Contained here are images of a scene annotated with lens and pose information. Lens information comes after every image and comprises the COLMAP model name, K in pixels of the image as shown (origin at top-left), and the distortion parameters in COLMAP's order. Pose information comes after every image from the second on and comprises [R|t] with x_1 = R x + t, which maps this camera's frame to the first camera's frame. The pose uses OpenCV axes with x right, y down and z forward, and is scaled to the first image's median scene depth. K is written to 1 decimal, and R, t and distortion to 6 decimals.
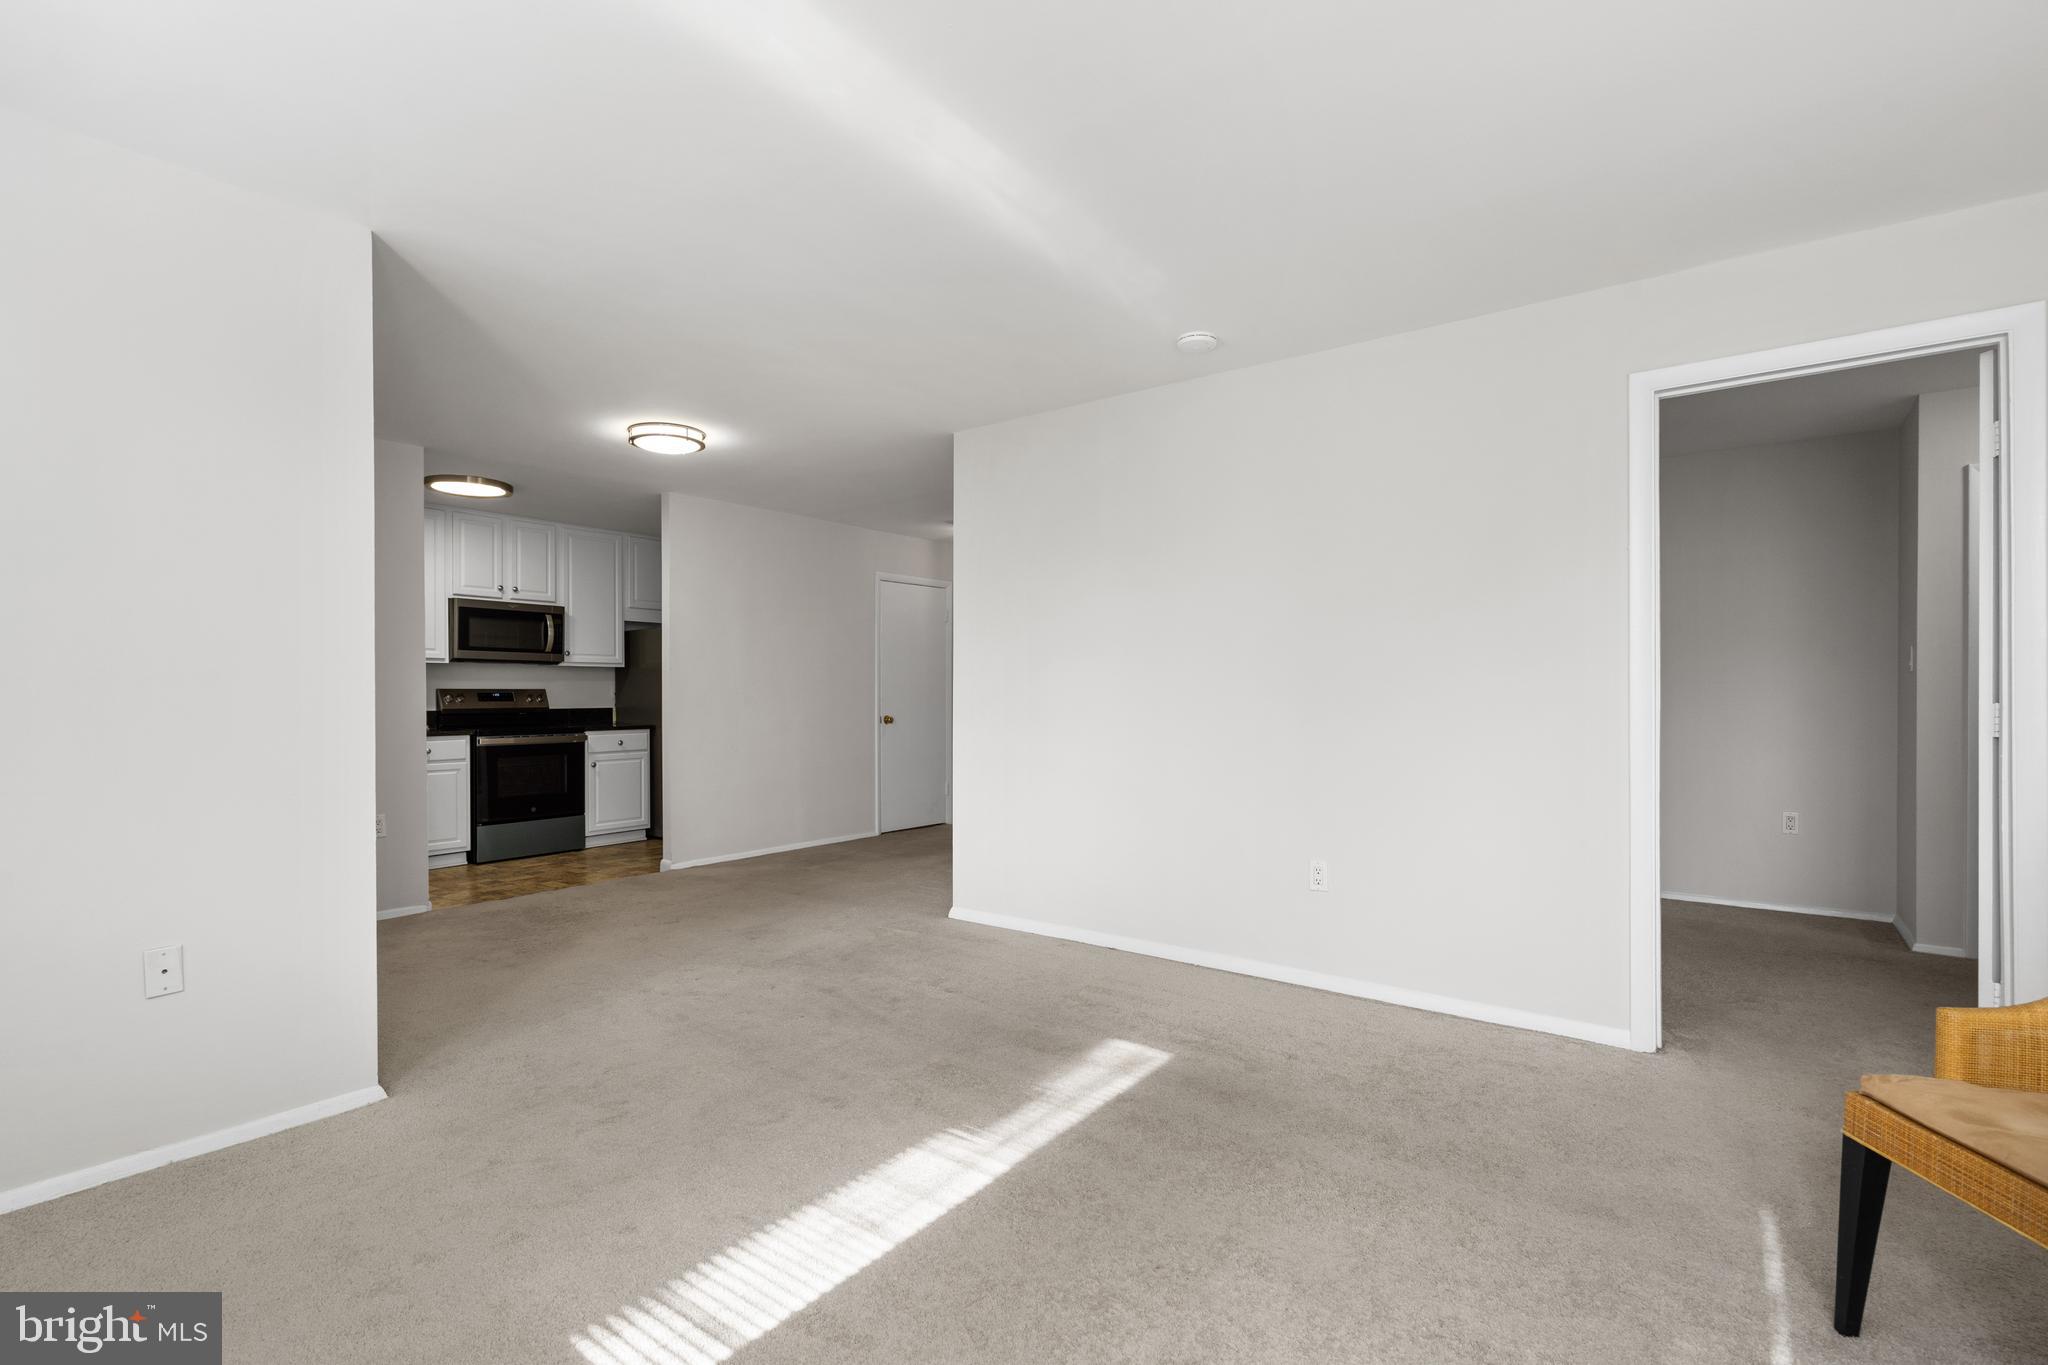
lens RADIAL K [[949.5, 0, 1015.5], [0, 949.5, 694.9], [0, 0, 1]] dist [0.001556, 0.000032]
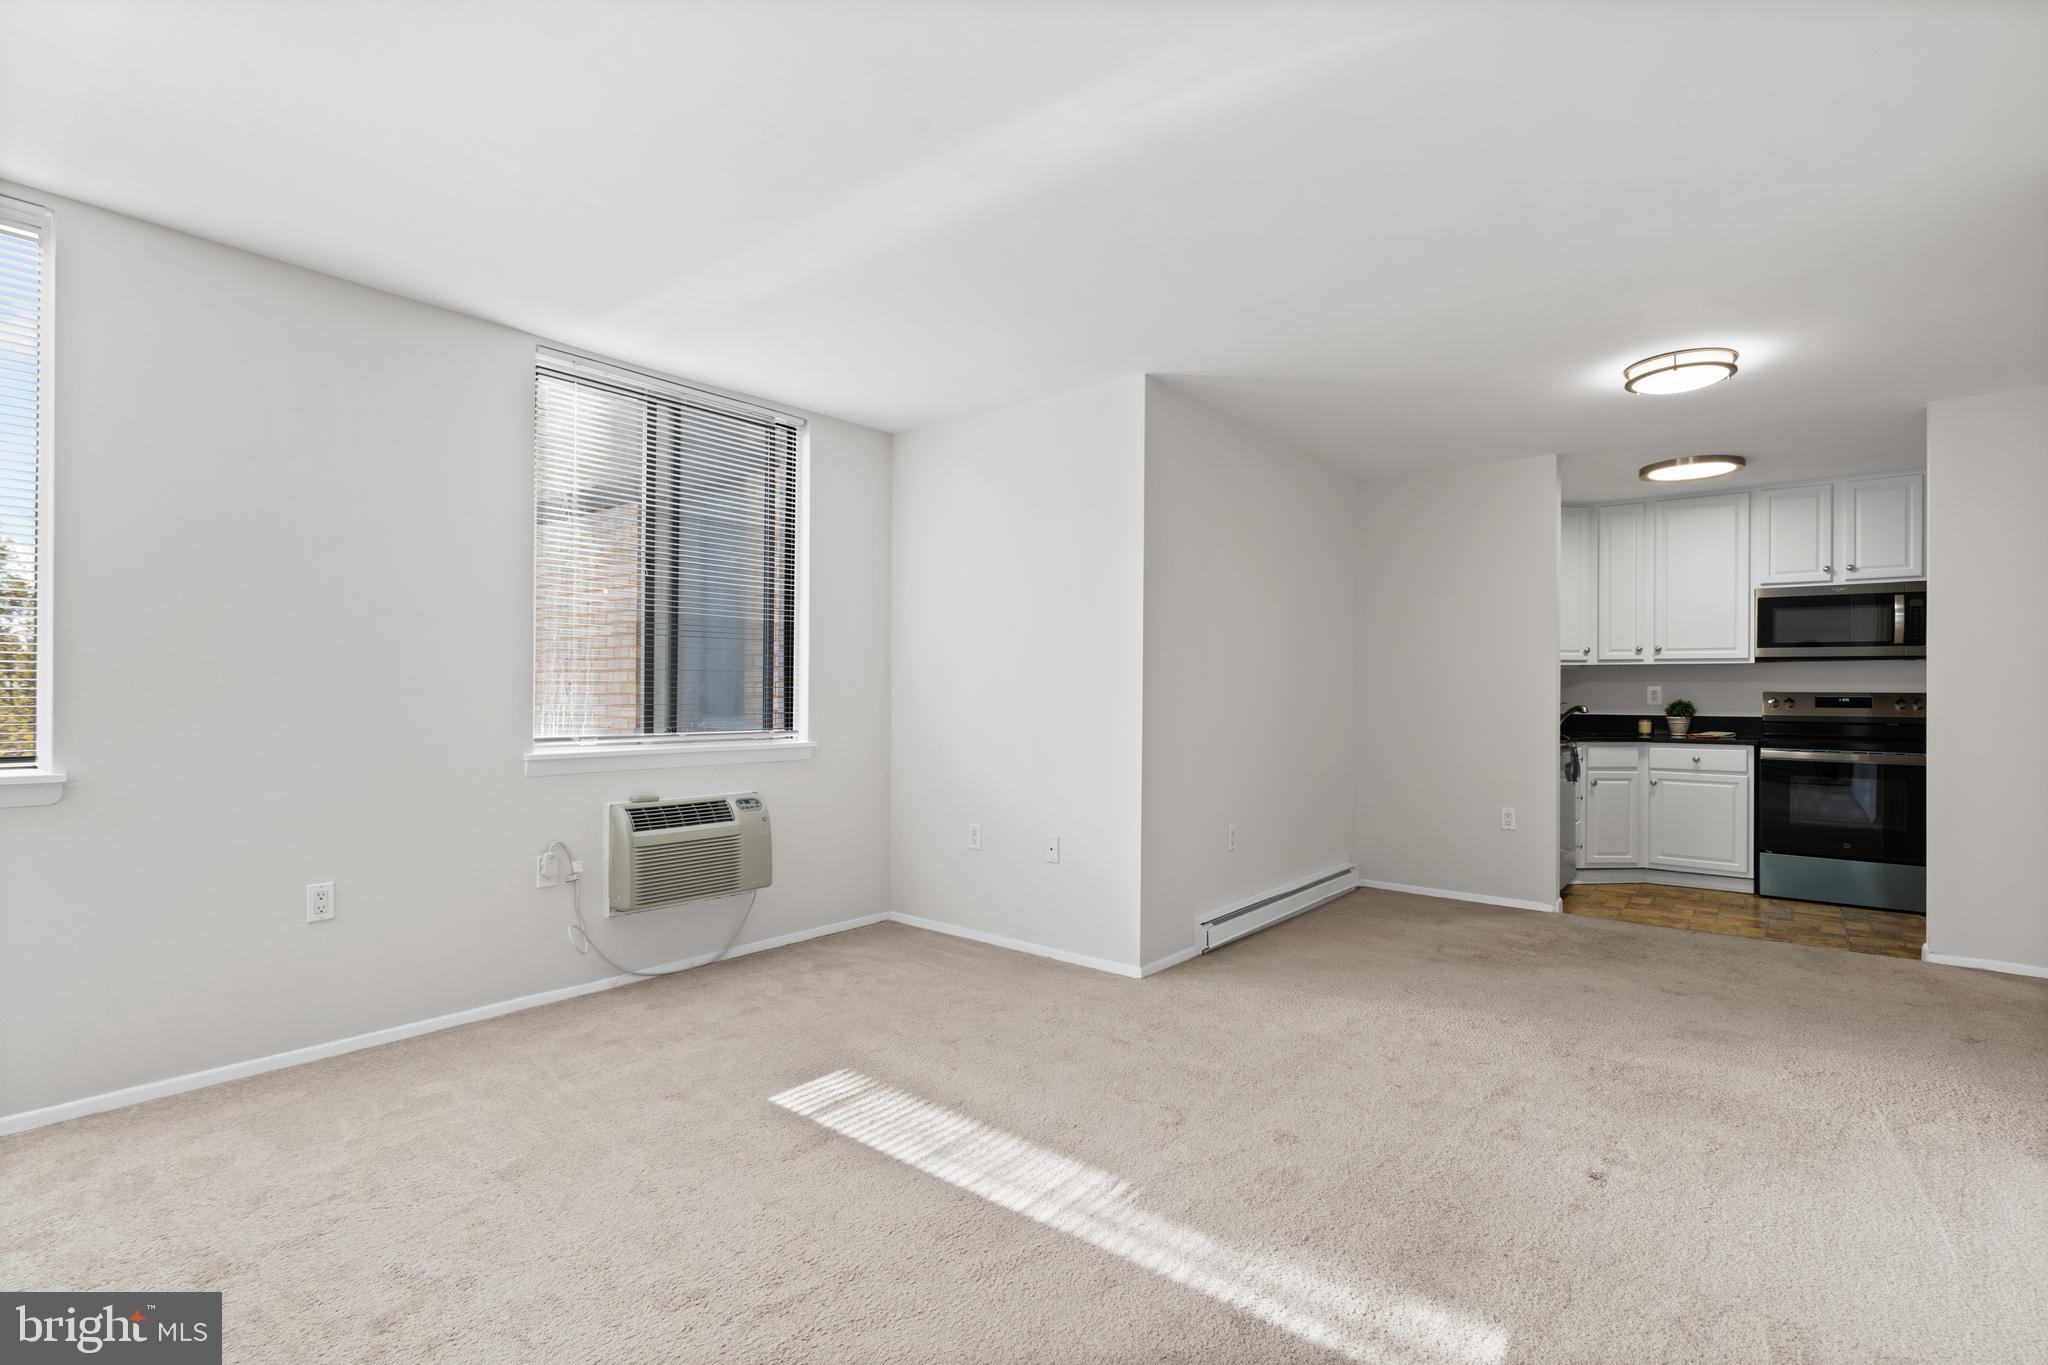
lens RADIAL K [[949.5, 0, 1015.5], [0, 949.5, 694.9], [0, 0, 1]] dist [0.001556, 0.000032]
pose [[-0.038149, 0.004106, -0.999264, 0.312623], [-0.006276, 0.999971, 0.004348, -0.003664], [0.999252, 0.006437, -0.038122, 0.347969]]
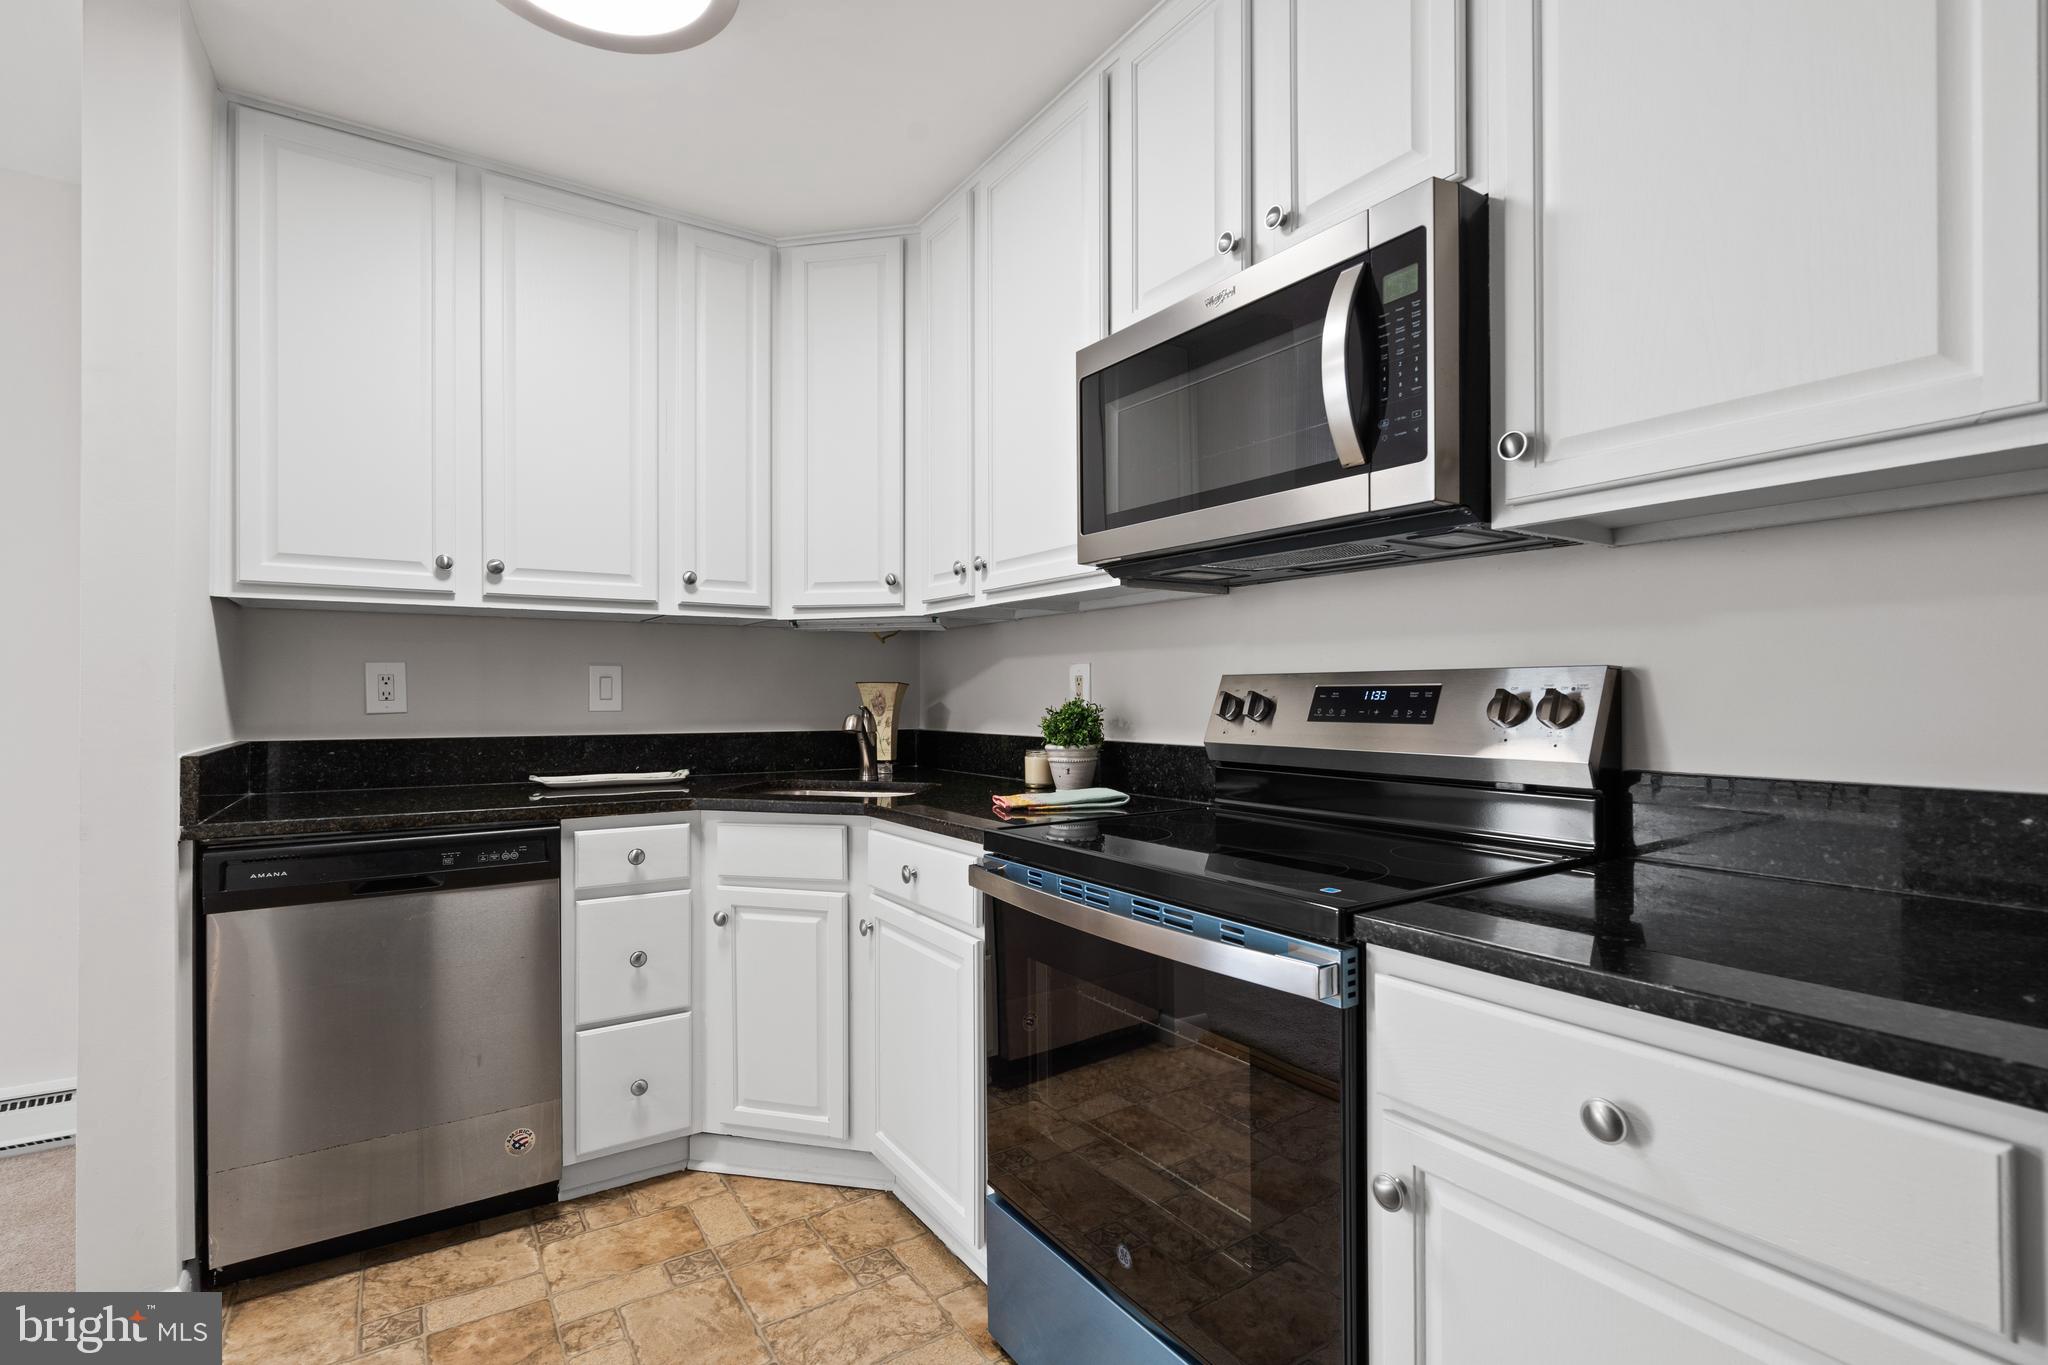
lens RADIAL K [[949.5, 0, 1015.5], [0, 949.5, 694.9], [0, 0, 1]] dist [0.001556, 0.000032]
pose [[-0.325890, 0.000143, -0.945408, -0.313623], [-0.000521, 1.000000, 0.000331, -0.000215], [0.945408, 0.000601, -0.325890, 1.066262]]
